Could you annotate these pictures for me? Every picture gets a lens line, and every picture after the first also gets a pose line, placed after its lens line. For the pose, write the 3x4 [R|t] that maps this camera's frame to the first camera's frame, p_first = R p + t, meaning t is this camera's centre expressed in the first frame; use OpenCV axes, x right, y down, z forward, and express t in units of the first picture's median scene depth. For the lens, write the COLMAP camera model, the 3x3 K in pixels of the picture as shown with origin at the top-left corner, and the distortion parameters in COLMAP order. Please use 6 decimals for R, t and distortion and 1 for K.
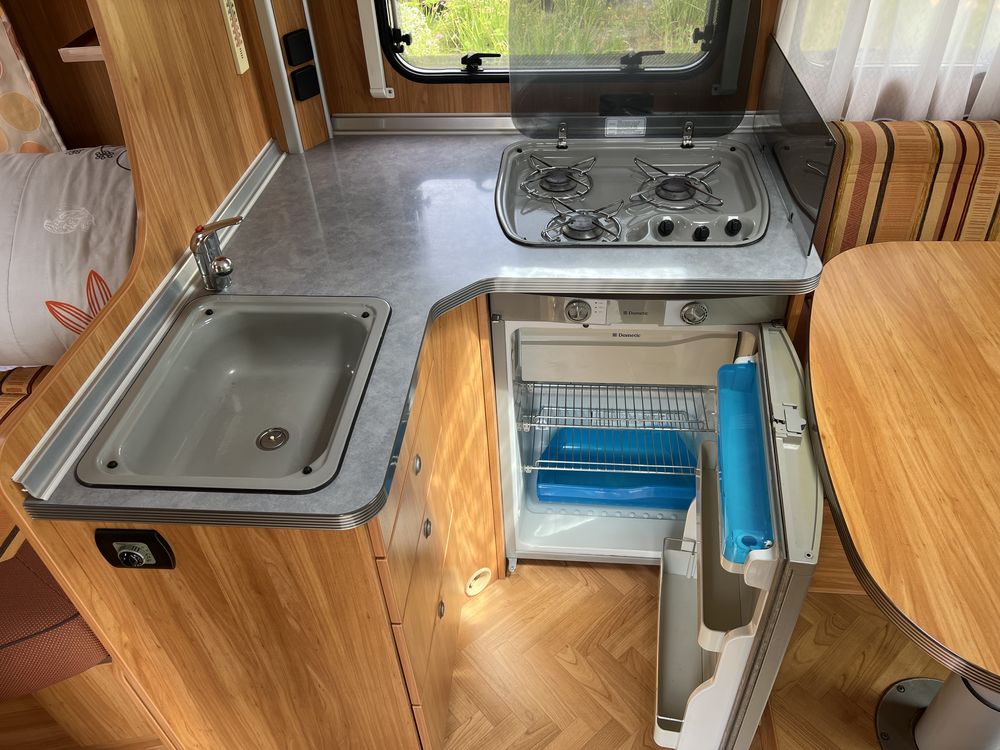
lens RADIAL K [[755.7, 0, 505.4], [0, 755.7, 378.7], [0, 0, 1]] dist [0.031783, -0.040728]
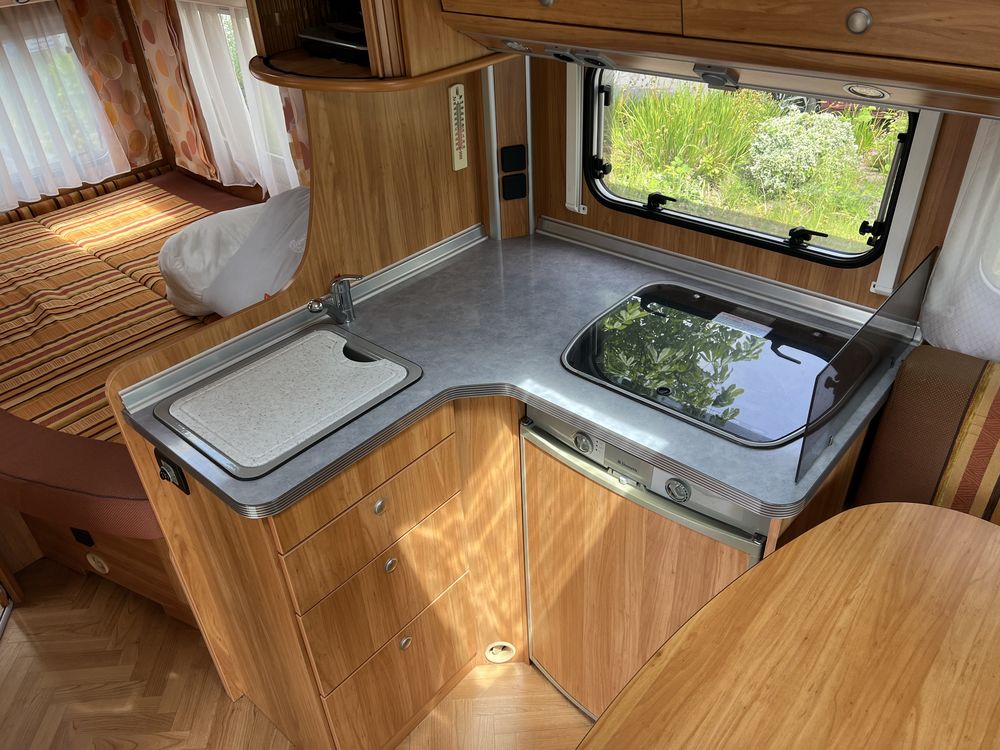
lens RADIAL K [[754.1, 0, 500.0], [0, 754.1, 375.0], [0, 0, 1]] dist [0.055456, -0.077466]
pose [[0.796475, 0.338229, -0.501227, 0.433369], [-0.381130, 0.924344, 0.018113, -0.132340], [0.469433, 0.176606, 0.865126, 0.009148]]
